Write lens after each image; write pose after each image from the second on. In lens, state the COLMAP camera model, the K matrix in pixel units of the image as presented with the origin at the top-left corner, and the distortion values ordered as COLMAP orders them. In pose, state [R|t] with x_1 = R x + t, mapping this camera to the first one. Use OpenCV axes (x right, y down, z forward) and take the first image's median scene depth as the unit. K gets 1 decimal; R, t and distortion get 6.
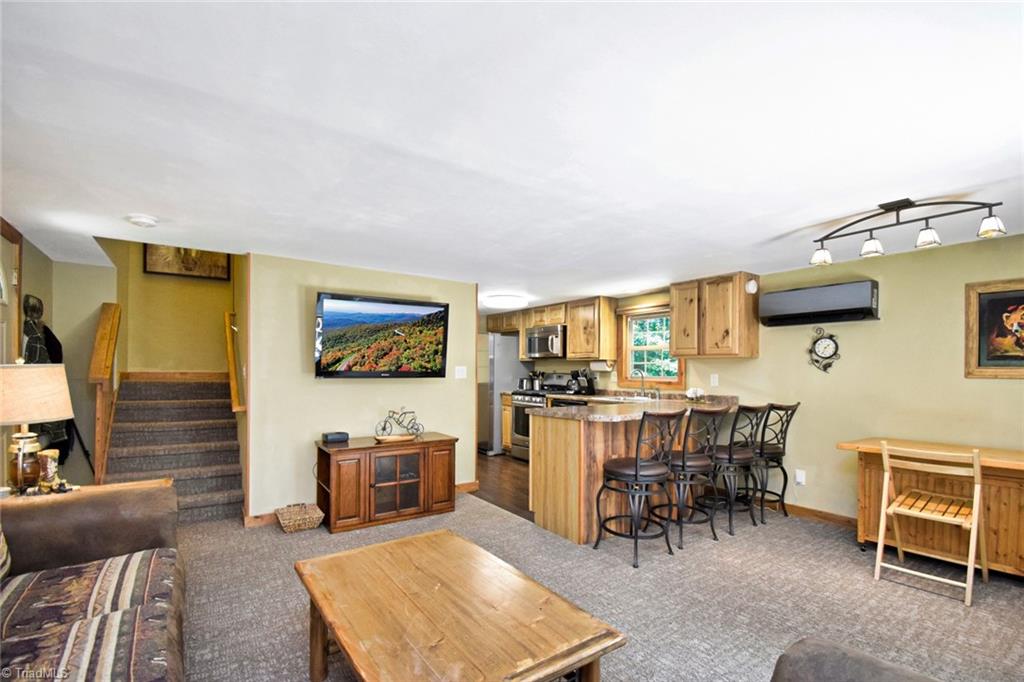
lens RADIAL K [[459.0, 0, 510.2], [0, 459.0, 364.3], [0, 0, 1]] dist [0.012460, -0.022089]
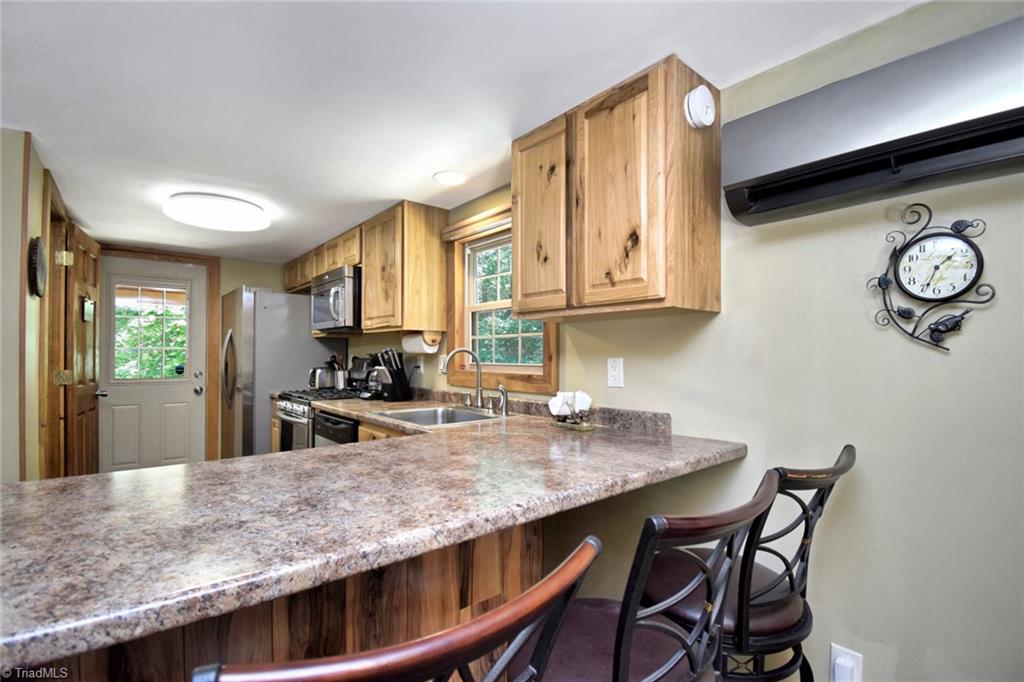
lens RADIAL K [[459.1, 0, 516.9], [0, 459.1, 343.8], [0, 0, 1]] dist [0.015109, -0.021689]
pose [[0.992847, -0.004053, 0.119326, 0.332532], [0.005278, 0.999937, -0.009951, 0.013144], [-0.119278, 0.010510, 0.992805, 0.648544]]
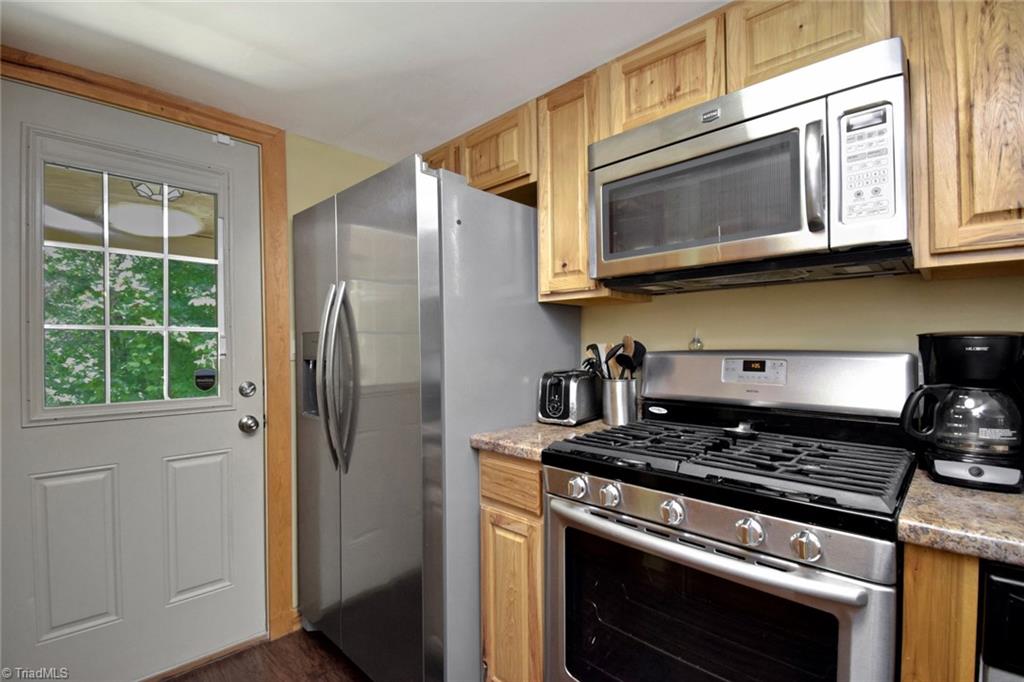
lens RADIAL K [[464.6, 0, 512.0], [0, 464.6, 350.7], [0, 0, 1]] dist [0.025099, -0.022853]
pose [[0.979592, -0.010635, 0.200713, -0.074675], [0.006850, 0.999786, 0.019542, 0.022485], [-0.200878, -0.017768, 0.979455, 1.231070]]
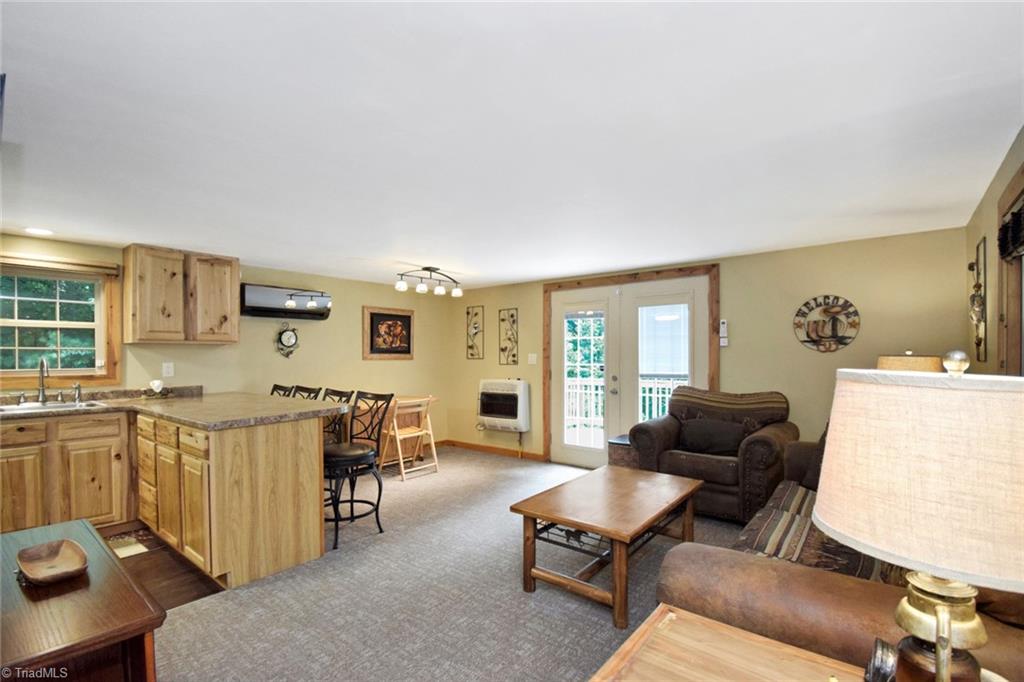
lens RADIAL K [[459.0, 0, 510.2], [0, 459.0, 364.3], [0, 0, 1]] dist [0.012460, -0.022089]
pose [[-0.285739, -0.028282, 0.957890, -0.603647], [-0.007602, 0.999600, 0.027246, -0.004044], [-0.958277, 0.000503, -0.285839, 0.686621]]
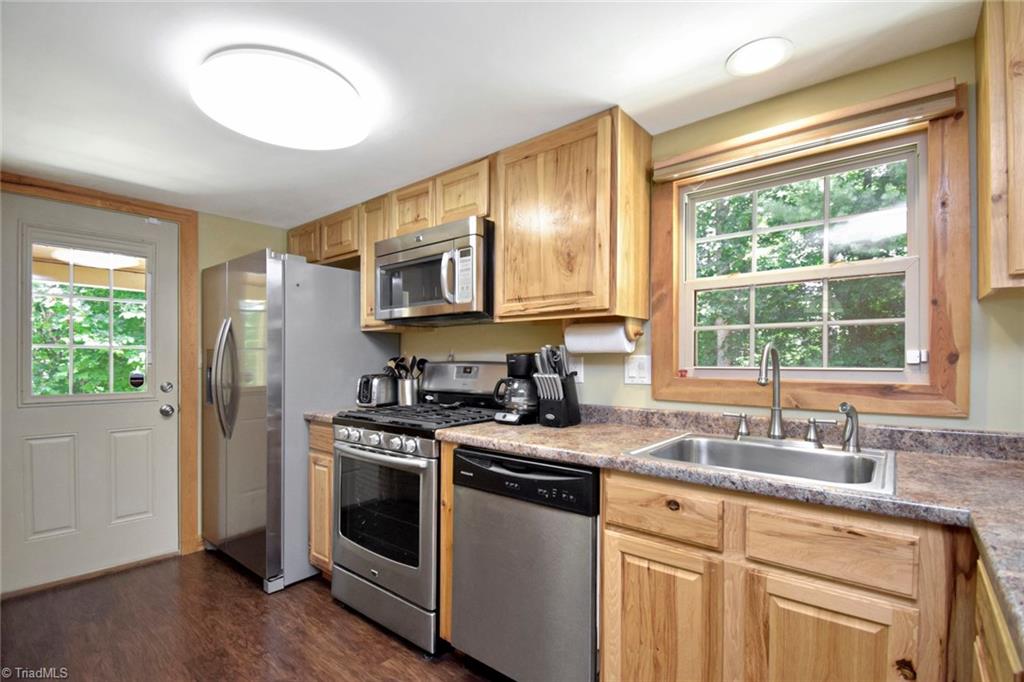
lens RADIAL K [[472.5, 0, 520.0], [0, 472.5, 353.9], [0, 0, 1]] dist [0.014588, -0.018452]
pose [[0.958367, -0.004780, 0.285500, 0.056368], [0.004513, 0.999989, 0.001593, 0.019755], [-0.285504, -0.000238, 0.958377, 0.927936]]
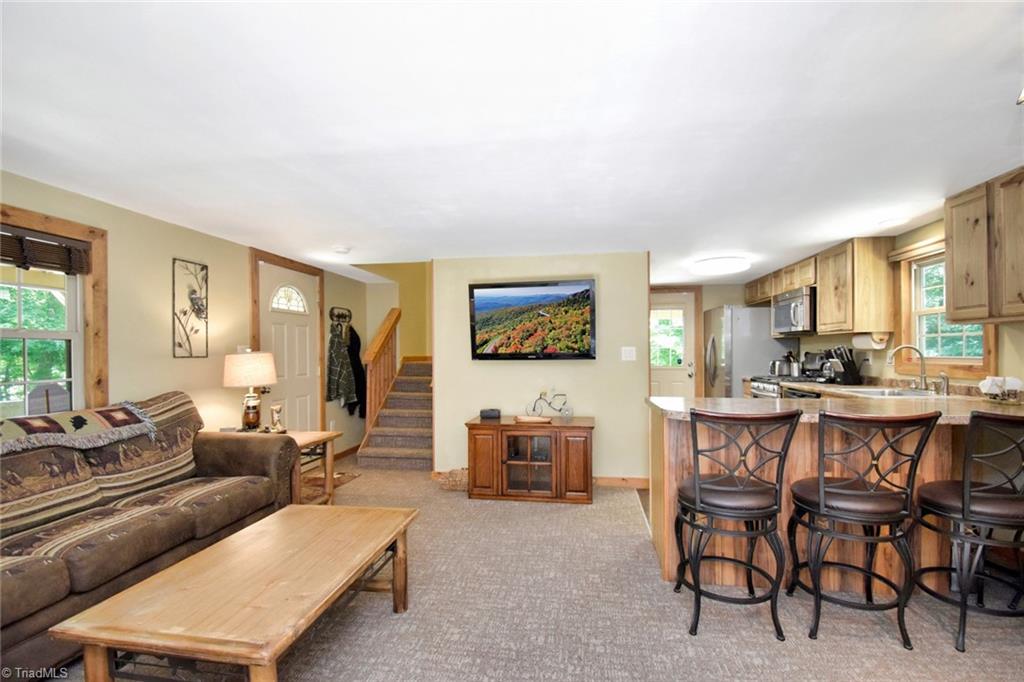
lens RADIAL K [[456.9, 0, 519.1], [0, 456.9, 355.7], [0, 0, 1]] dist [0.009870, -0.020891]
pose [[0.738401, -0.006166, -0.674333, 0.367777], [0.018977, 0.999752, 0.011639, 0.009128], [0.674094, -0.021391, 0.738335, 0.221636]]
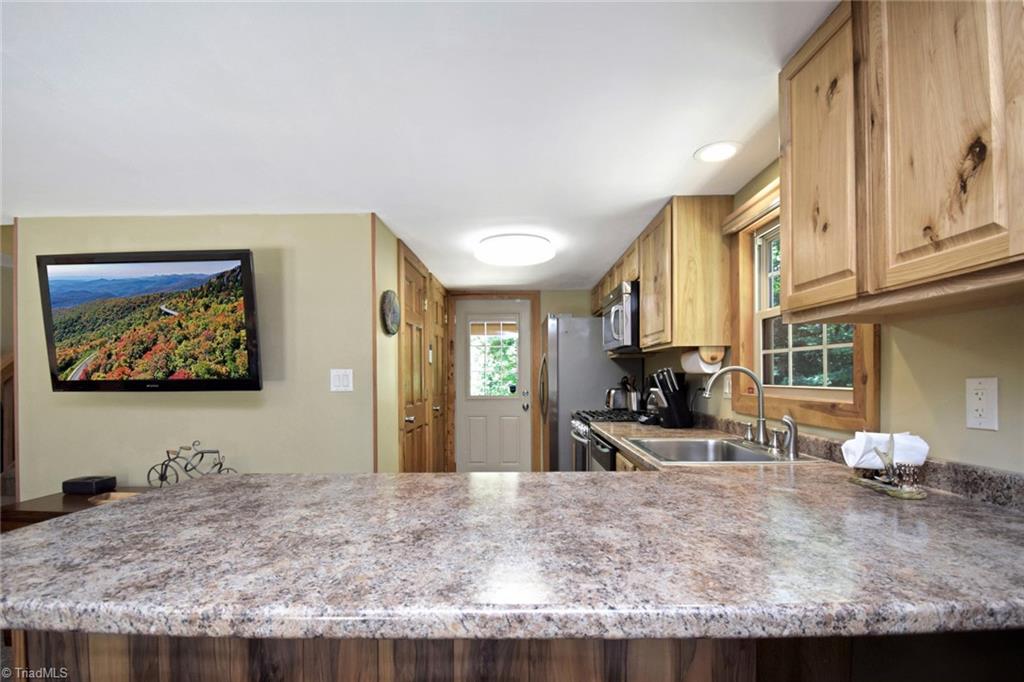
lens RADIAL K [[467.6, 0, 519.3], [0, 467.6, 380.0], [0, 0, 1]] dist [0.013345, -0.024537]
pose [[0.833309, -0.009232, -0.552730, 0.408997], [0.020576, 0.999686, 0.014324, 0.014876], [0.552424, -0.023309, 0.833237, 0.726188]]
